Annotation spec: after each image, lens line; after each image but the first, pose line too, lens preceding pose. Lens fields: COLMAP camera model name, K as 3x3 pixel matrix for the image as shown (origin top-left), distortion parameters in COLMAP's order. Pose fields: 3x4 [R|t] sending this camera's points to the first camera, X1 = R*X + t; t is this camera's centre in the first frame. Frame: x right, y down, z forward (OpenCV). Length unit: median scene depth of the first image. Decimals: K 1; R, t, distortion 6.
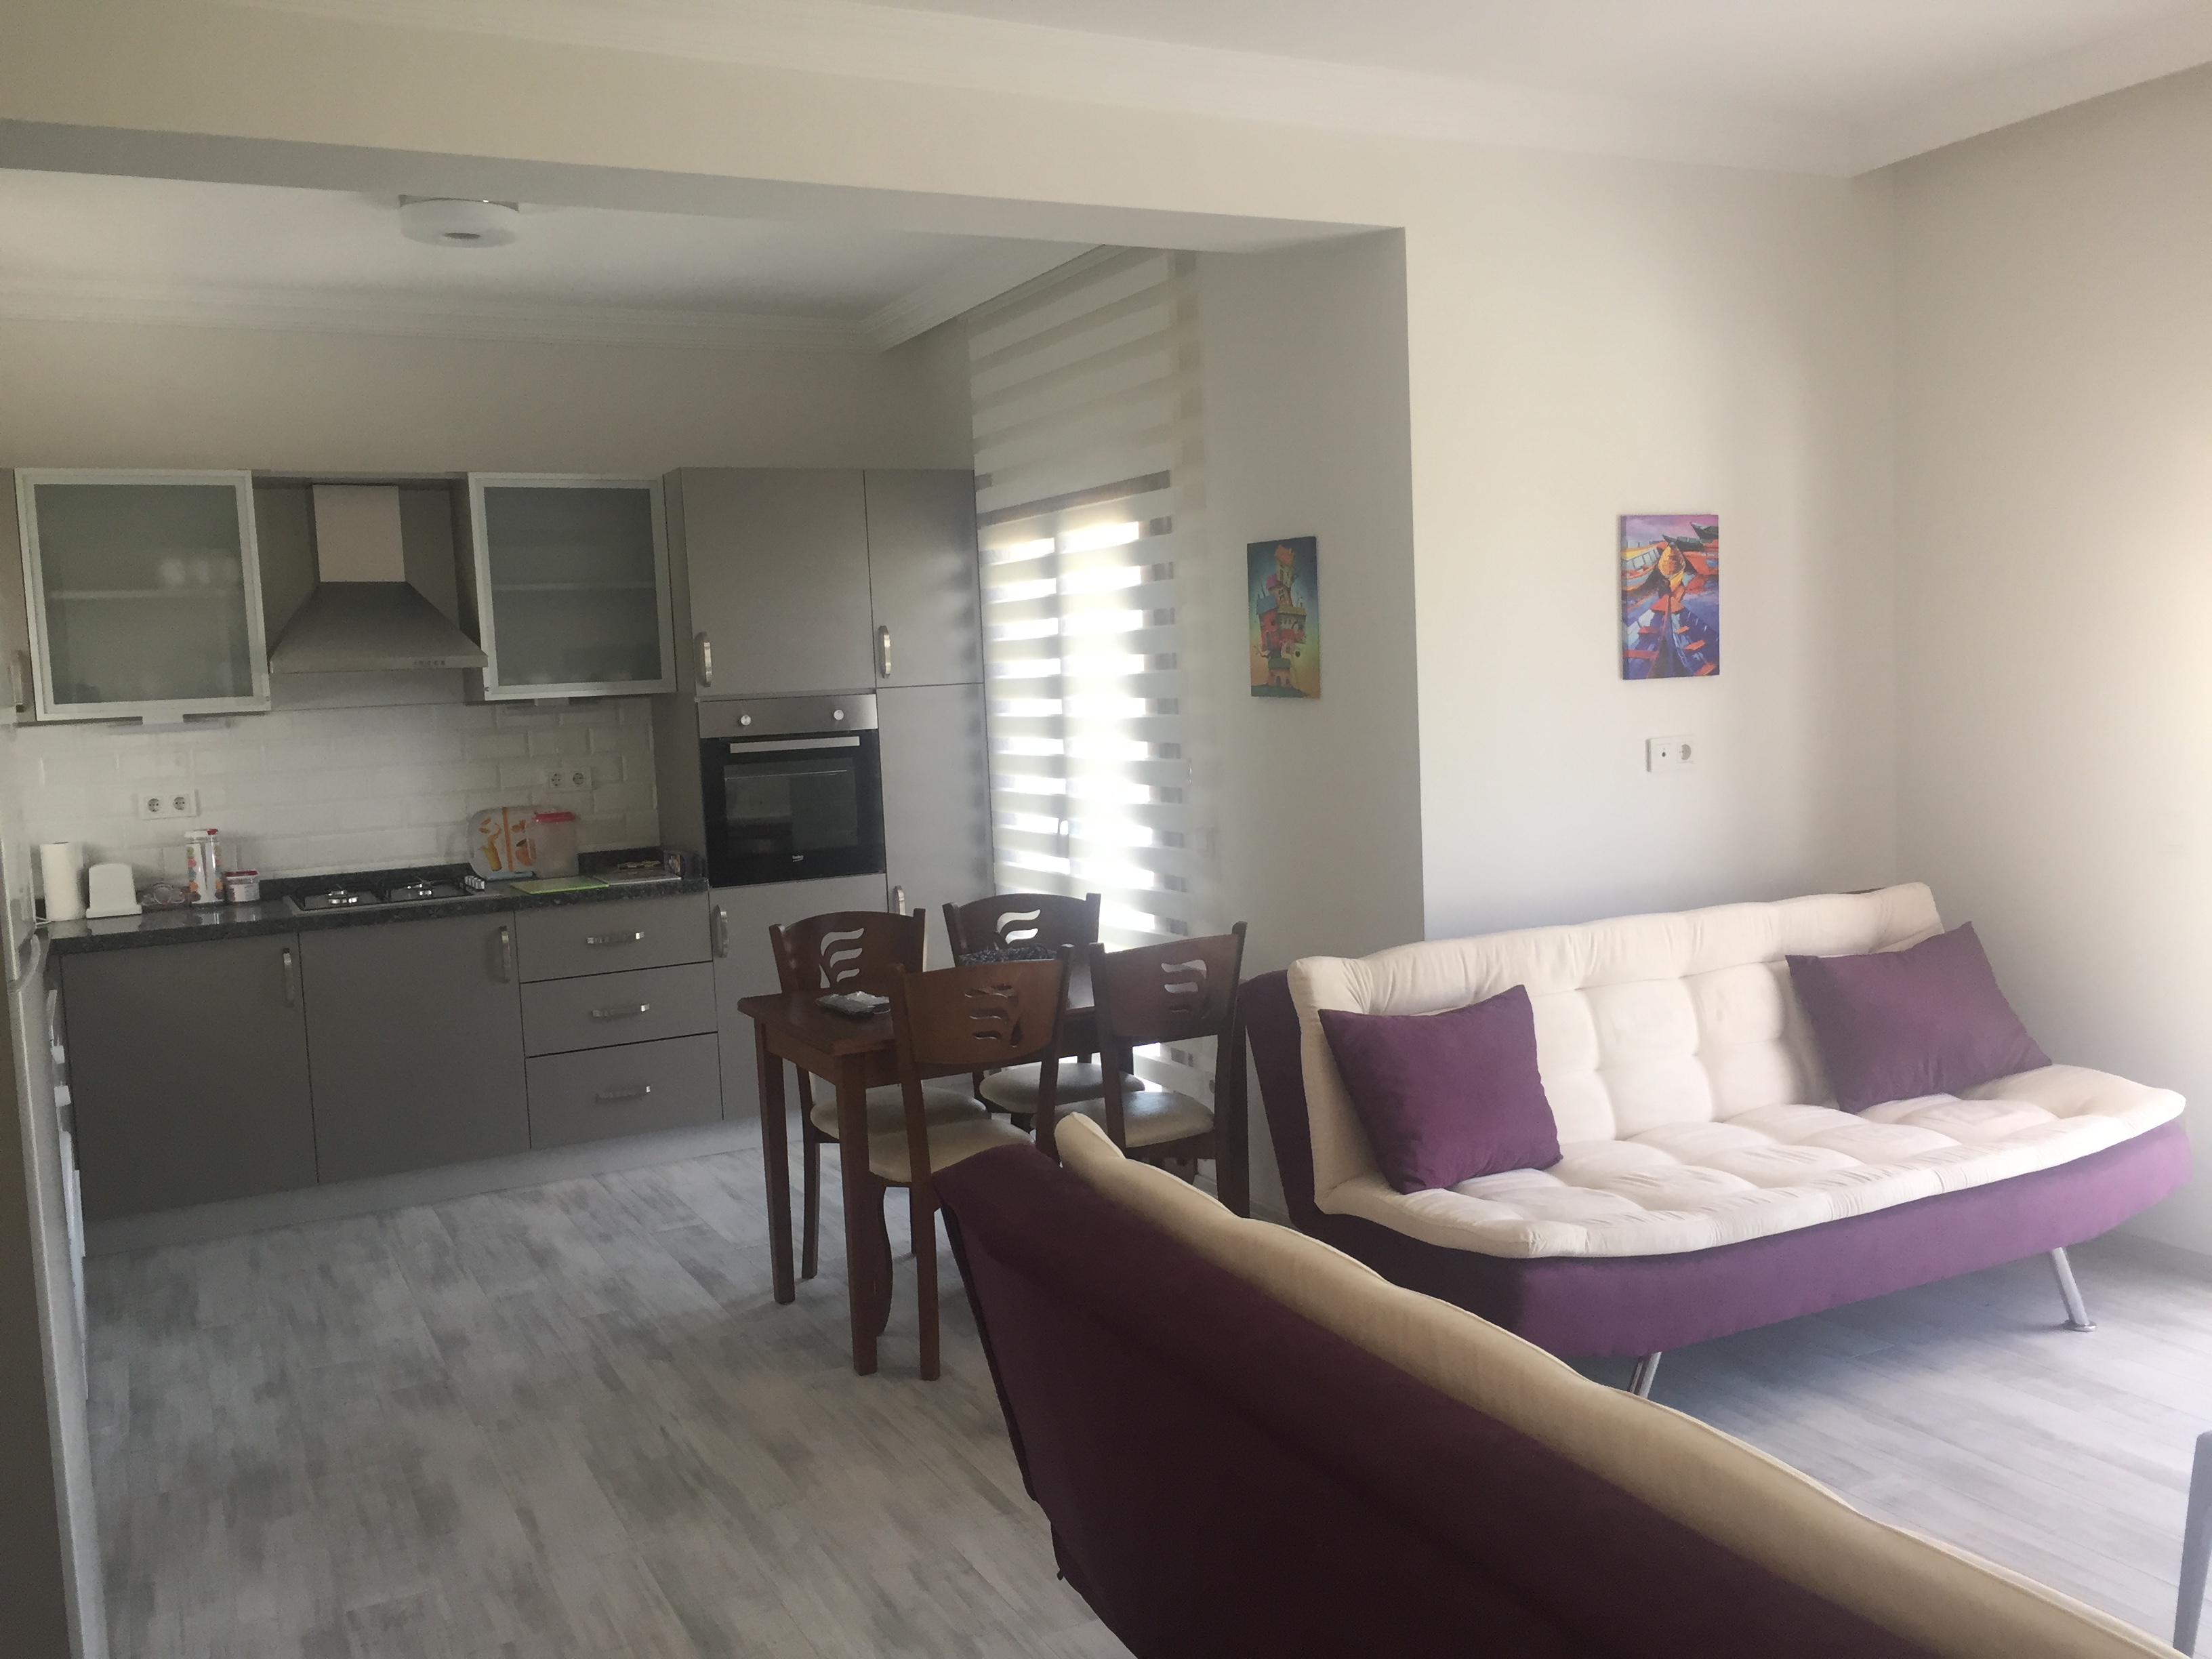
lens RADIAL K [[1915.3, 0, 1100.8], [0, 1915.3, 823.0], [0, 0, 1]] dist [0.078353, -0.110975]
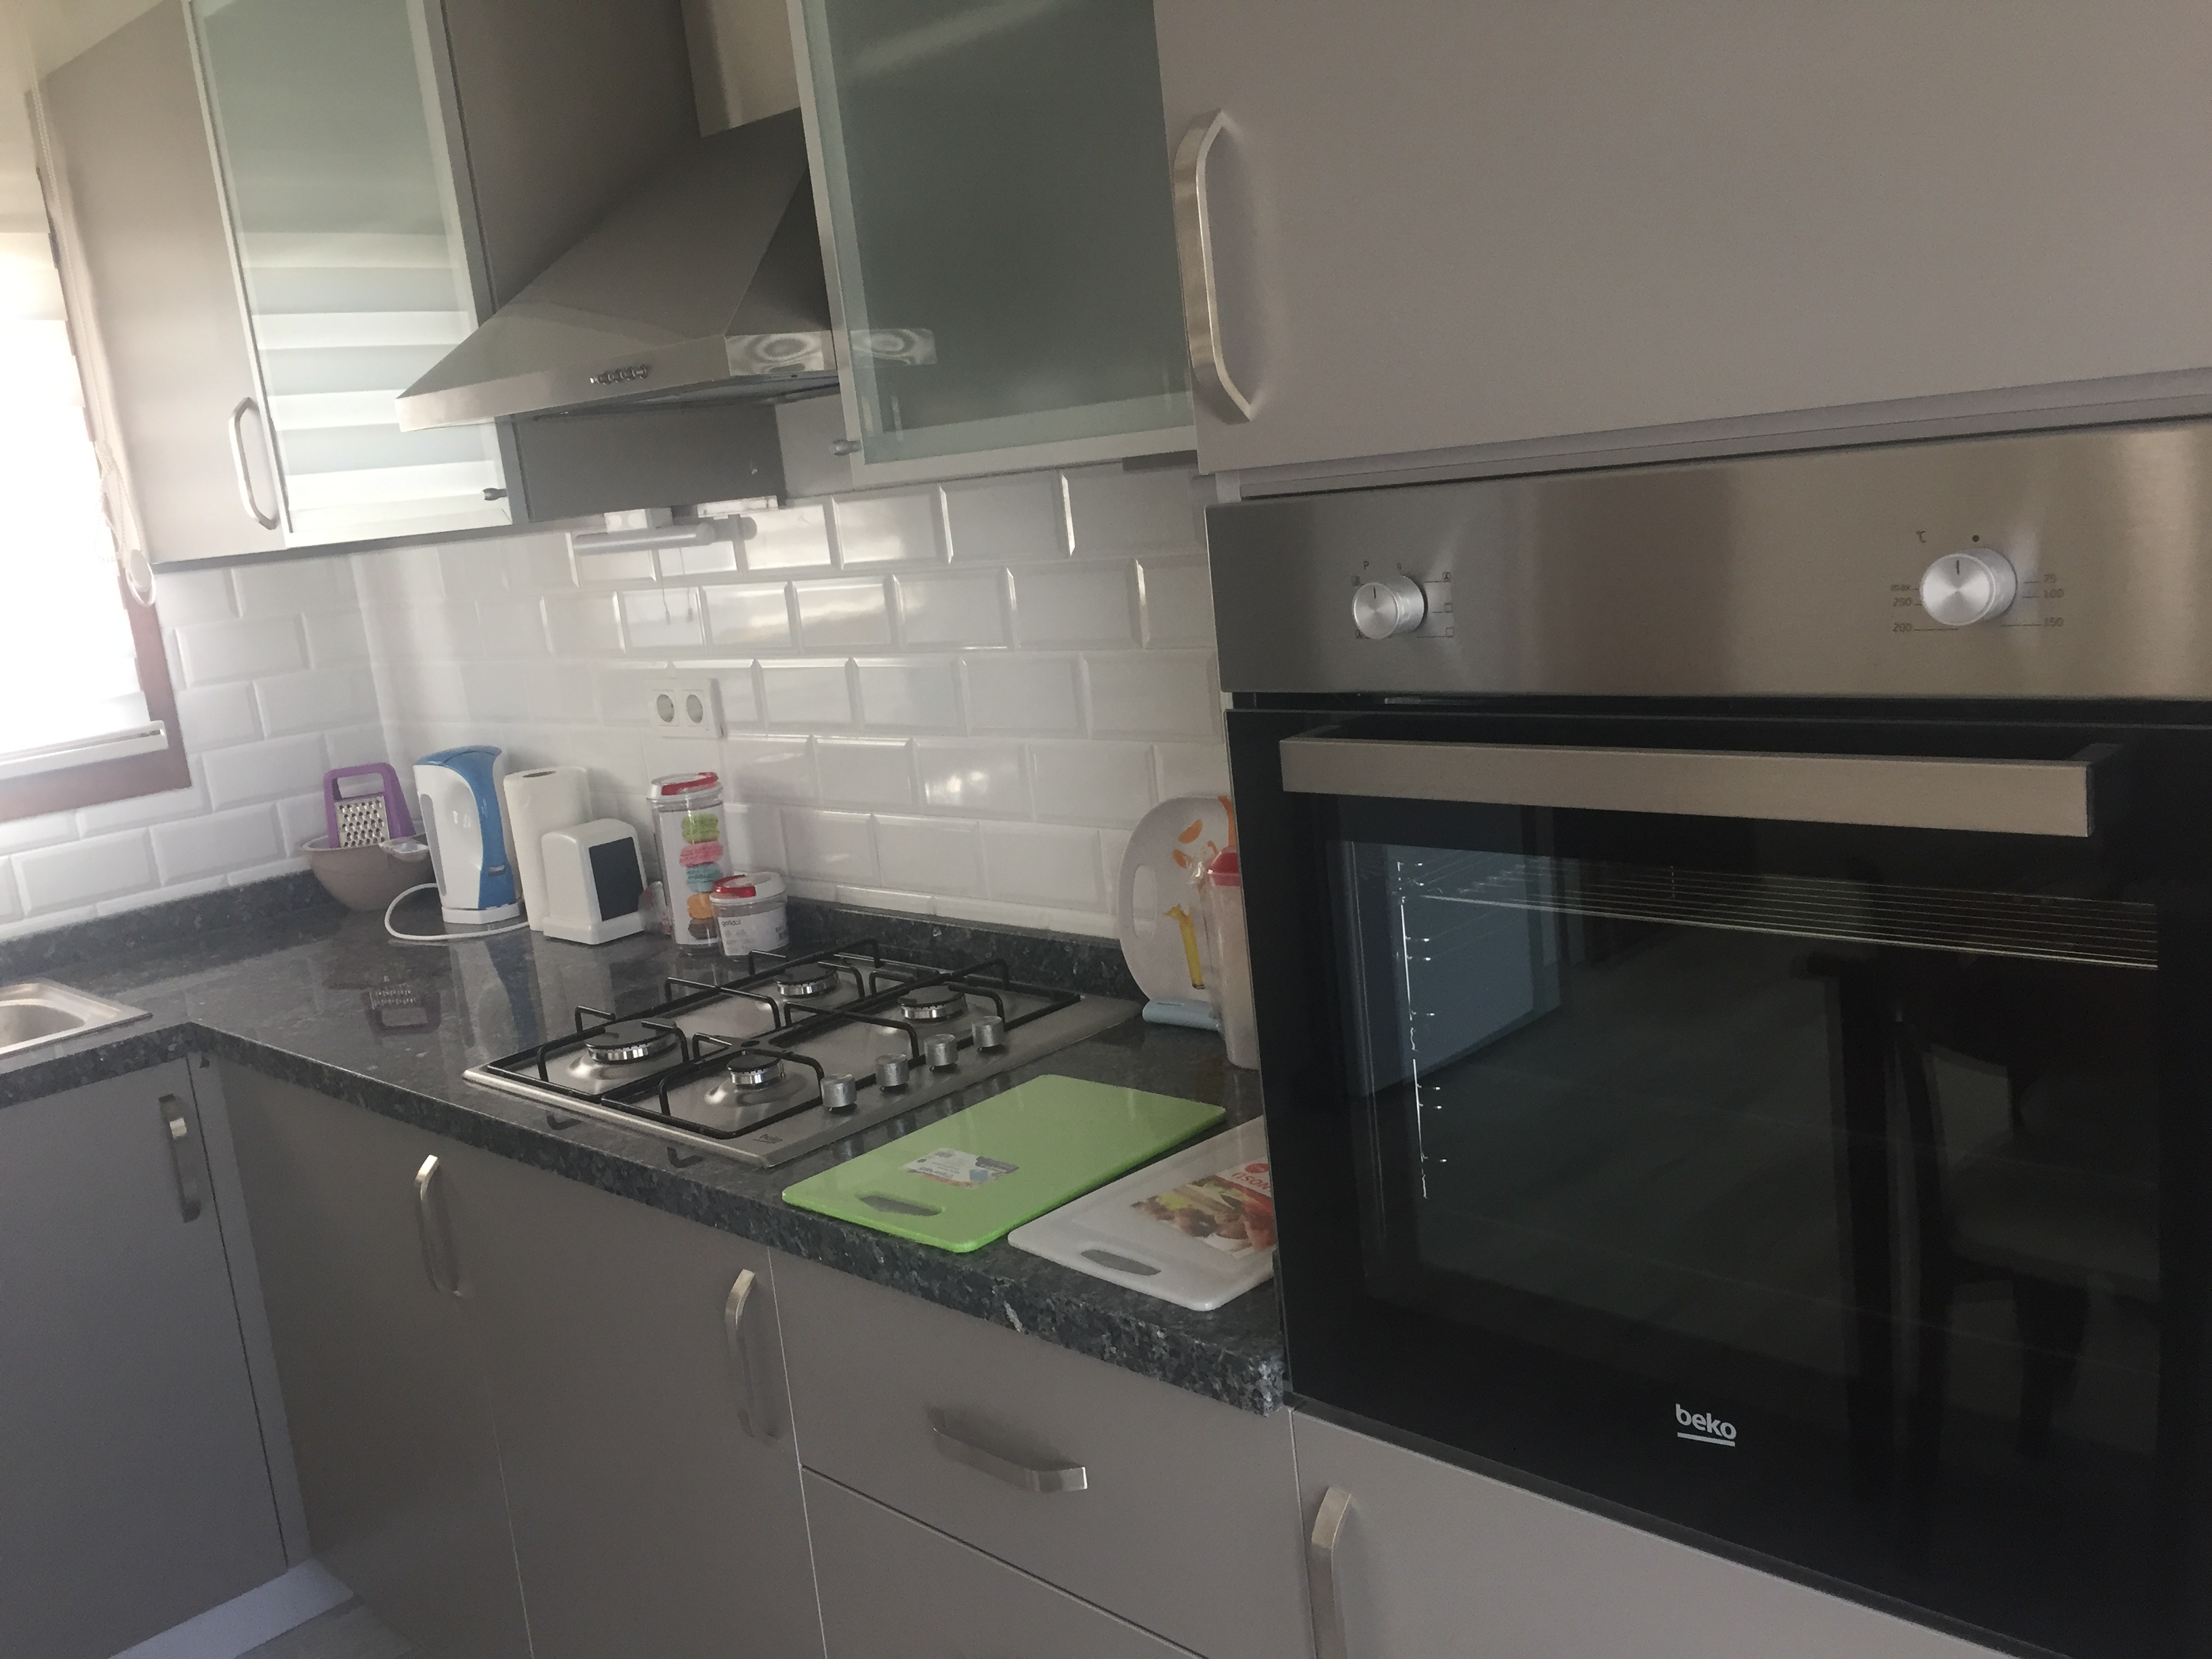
lens RADIAL K [[1915.3, 0, 1100.8], [0, 1915.3, 823.0], [0, 0, 1]] dist [0.078353, -0.110975]
pose [[0.315267, 0.188111, -0.930173, -0.028159], [0.018329, 0.978768, 0.204151, -0.072734], [0.948826, -0.081411, 0.305125, 0.949938]]
